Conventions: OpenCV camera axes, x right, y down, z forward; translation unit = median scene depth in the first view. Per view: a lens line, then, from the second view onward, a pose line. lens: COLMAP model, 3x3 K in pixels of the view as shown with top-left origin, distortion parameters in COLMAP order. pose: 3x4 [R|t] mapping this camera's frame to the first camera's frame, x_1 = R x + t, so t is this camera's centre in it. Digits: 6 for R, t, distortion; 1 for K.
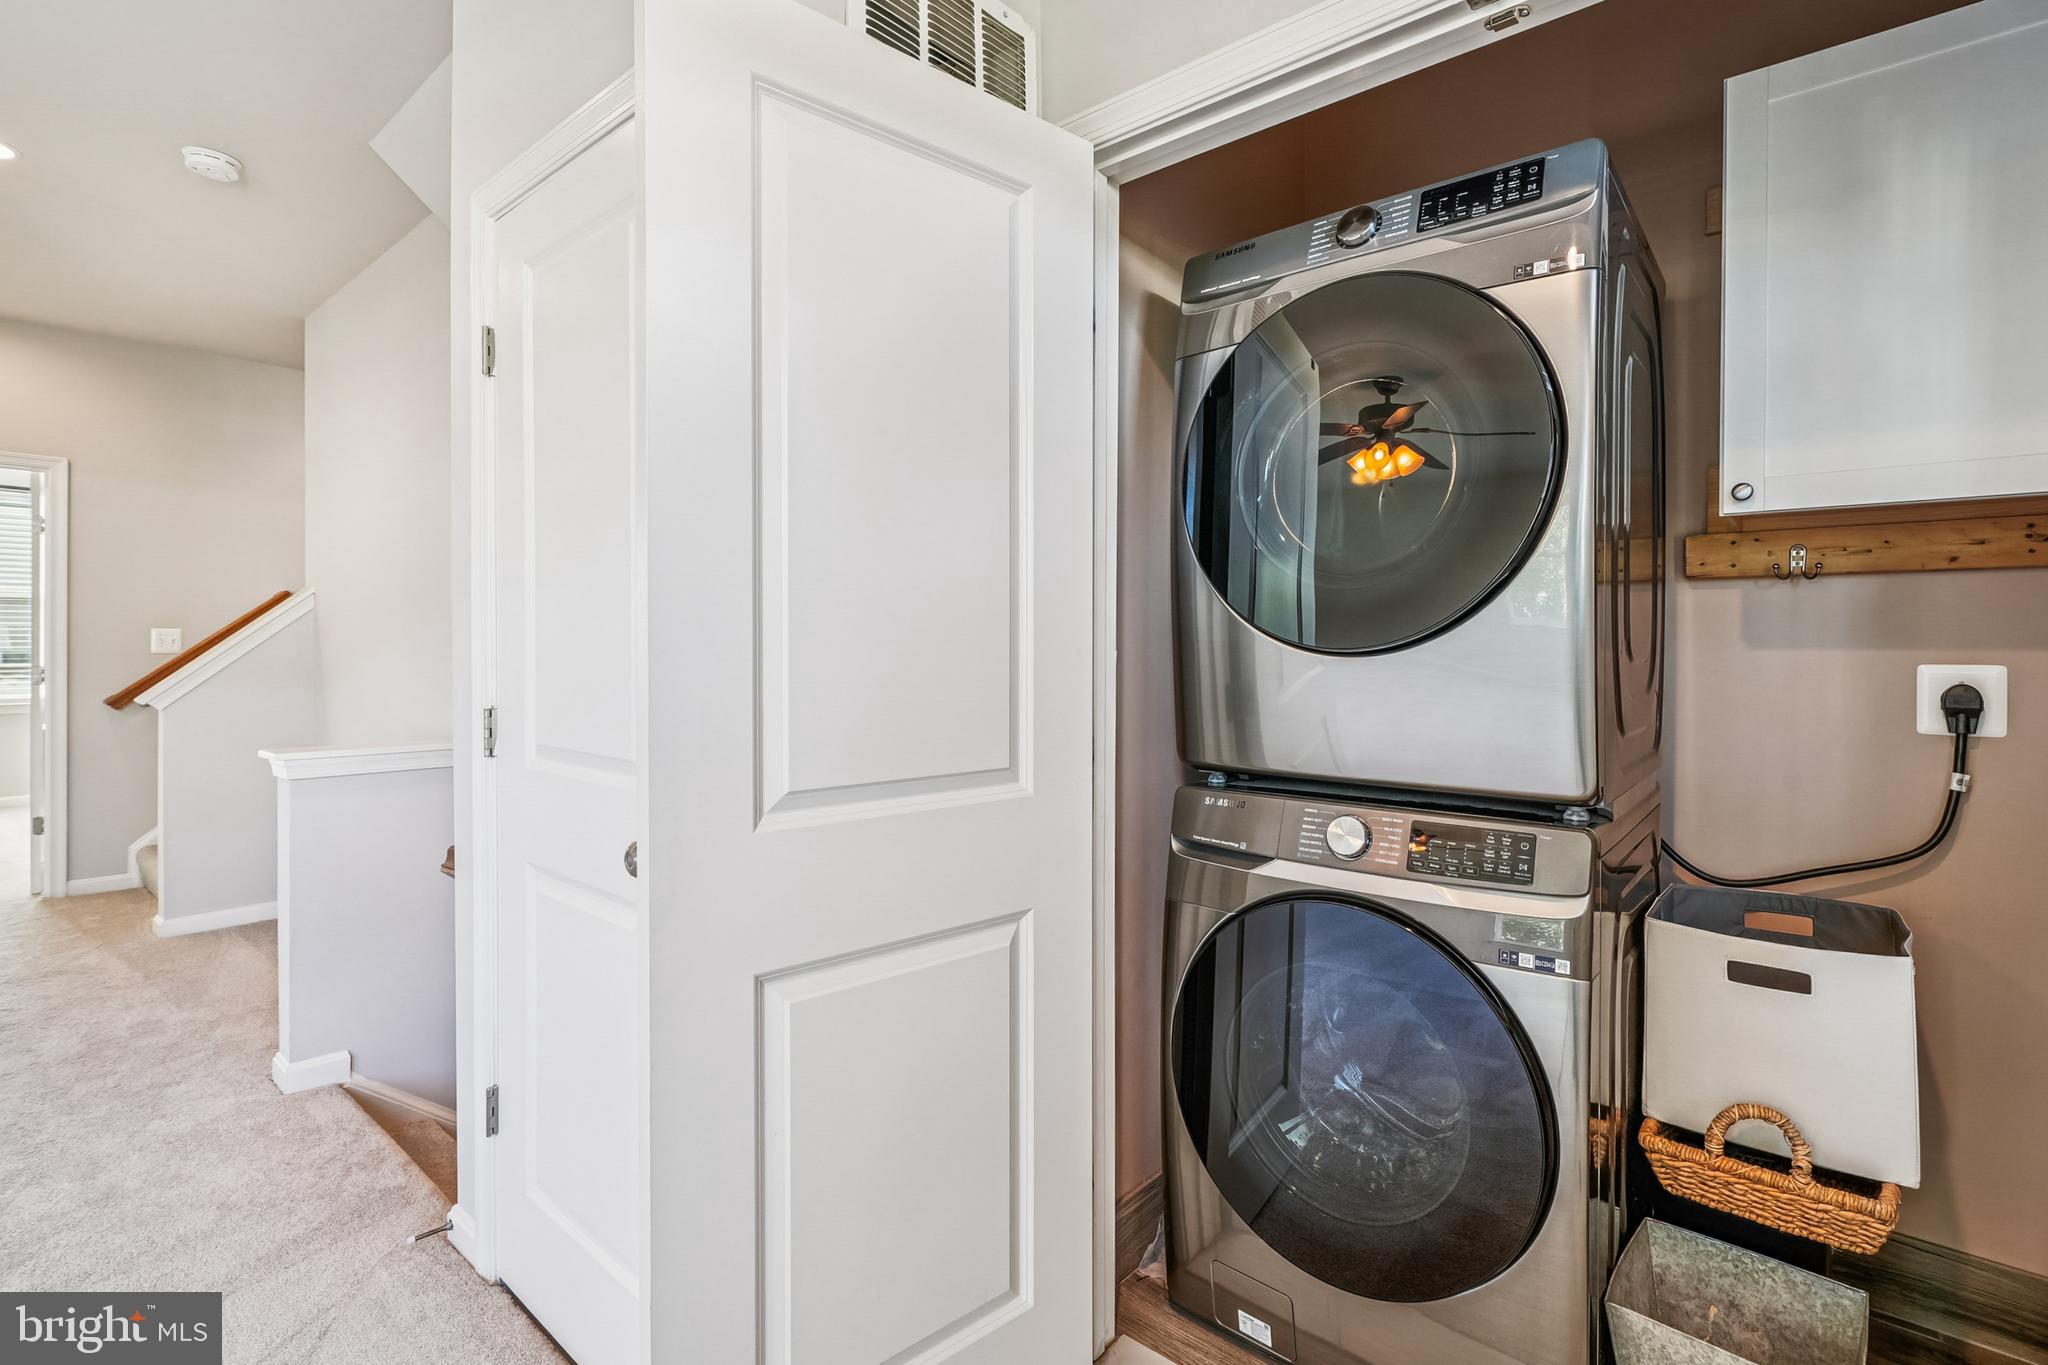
lens RADIAL K [[945.3, 0, 1016.7], [0, 945.3, 662.8], [0, 0, 1]] dist [0.002219, -0.000525]
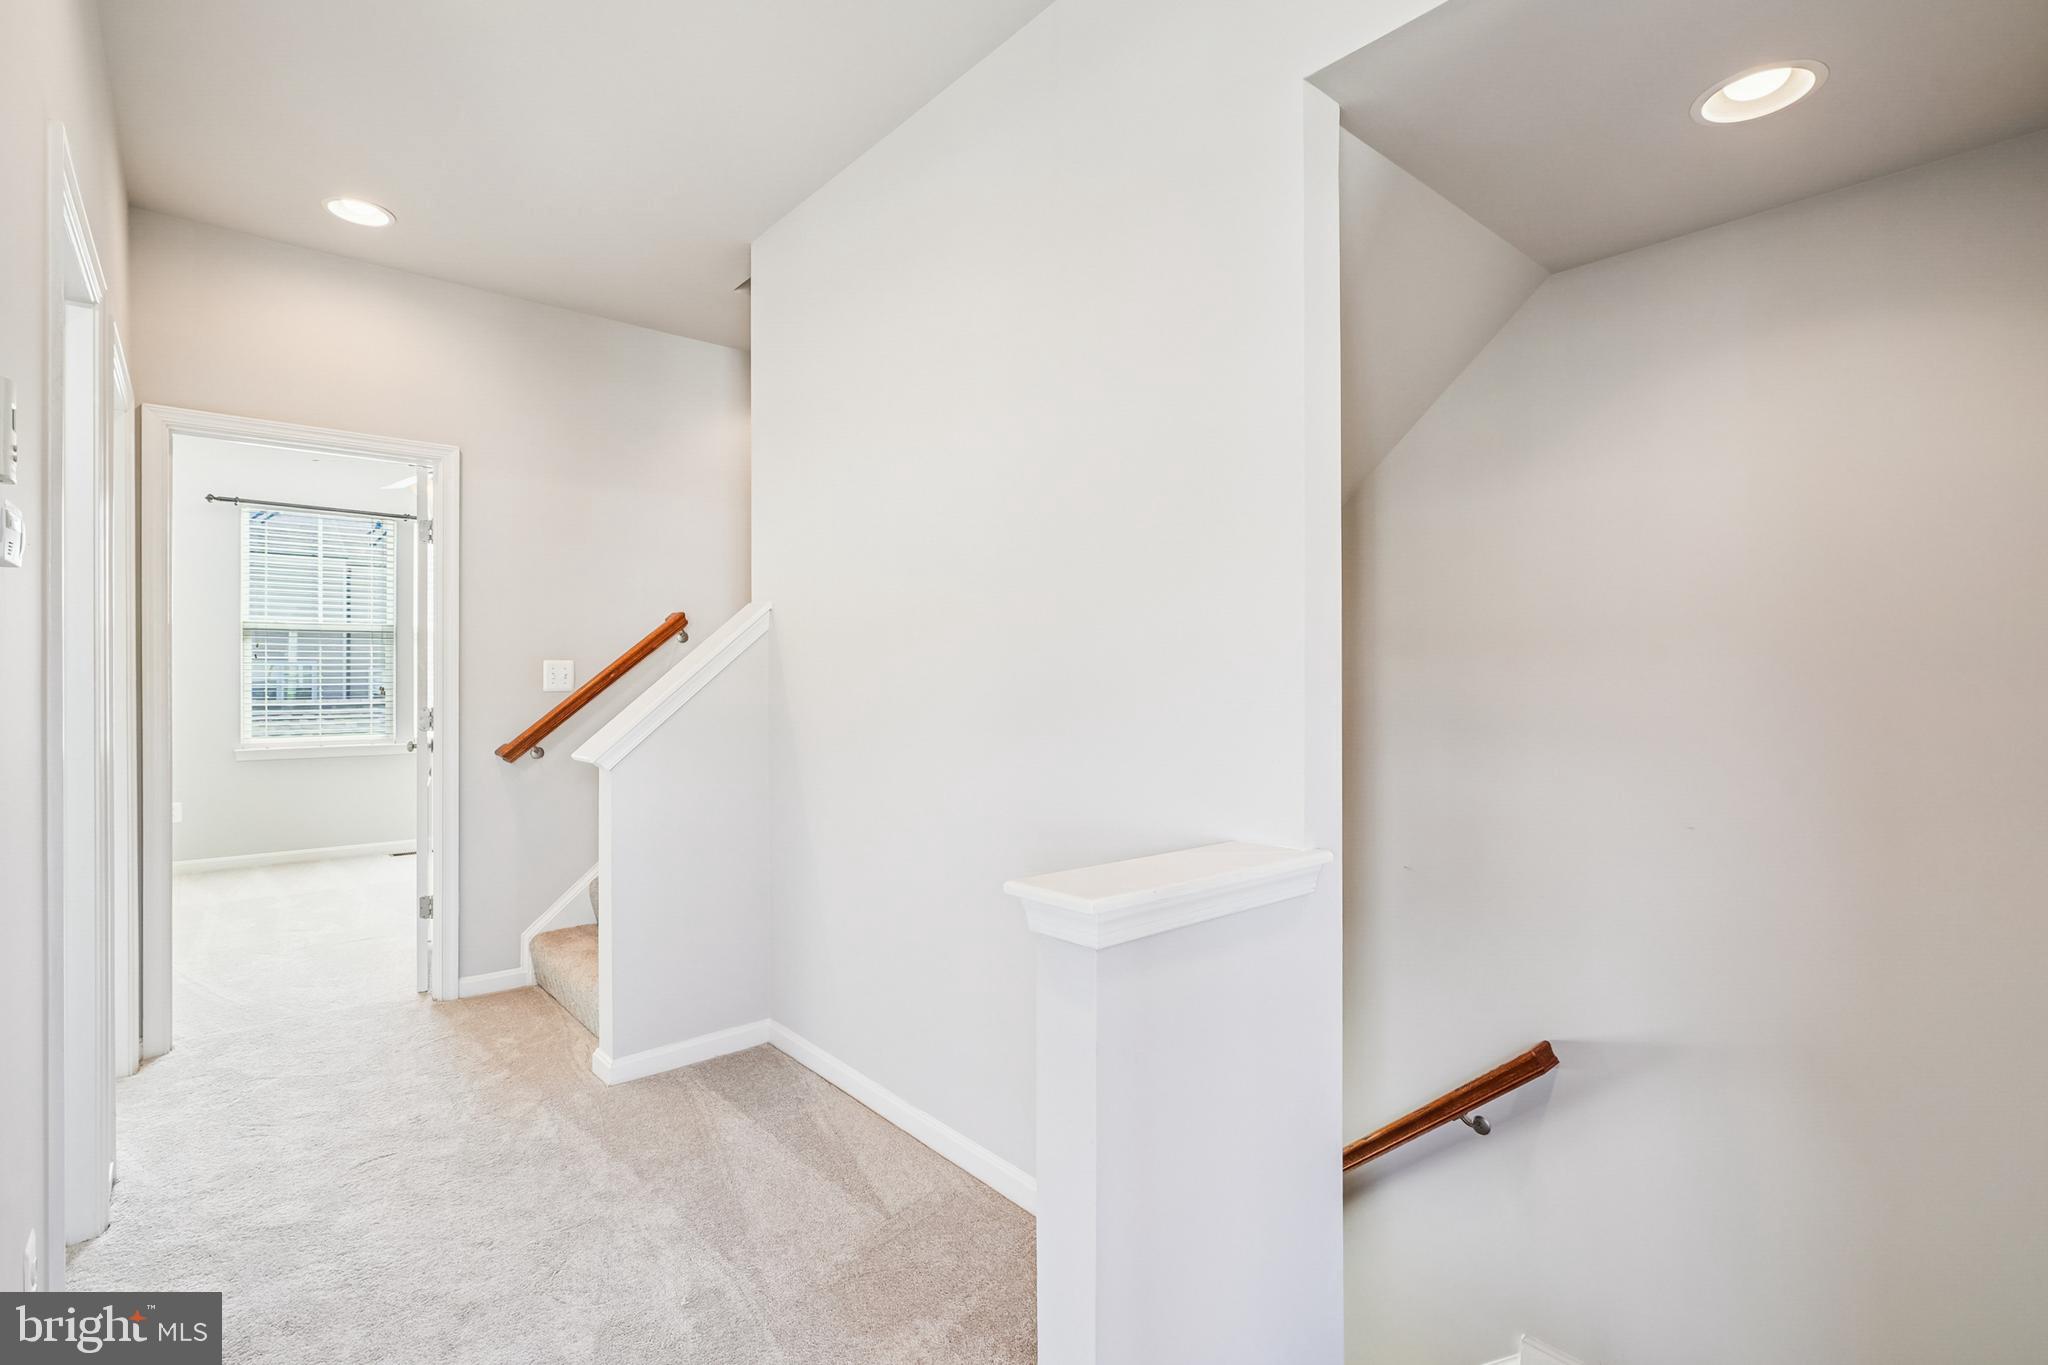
lens RADIAL K [[945.3, 0, 1031.5], [0, 945.3, 702.3], [0, 0, 1]] dist [0.002219, -0.000525]
pose [[0.990389, 0.003852, -0.138258, -0.419434], [-0.003334, 0.999987, 0.003976, -0.005093], [0.138272, -0.003477, 0.990388, 0.282984]]
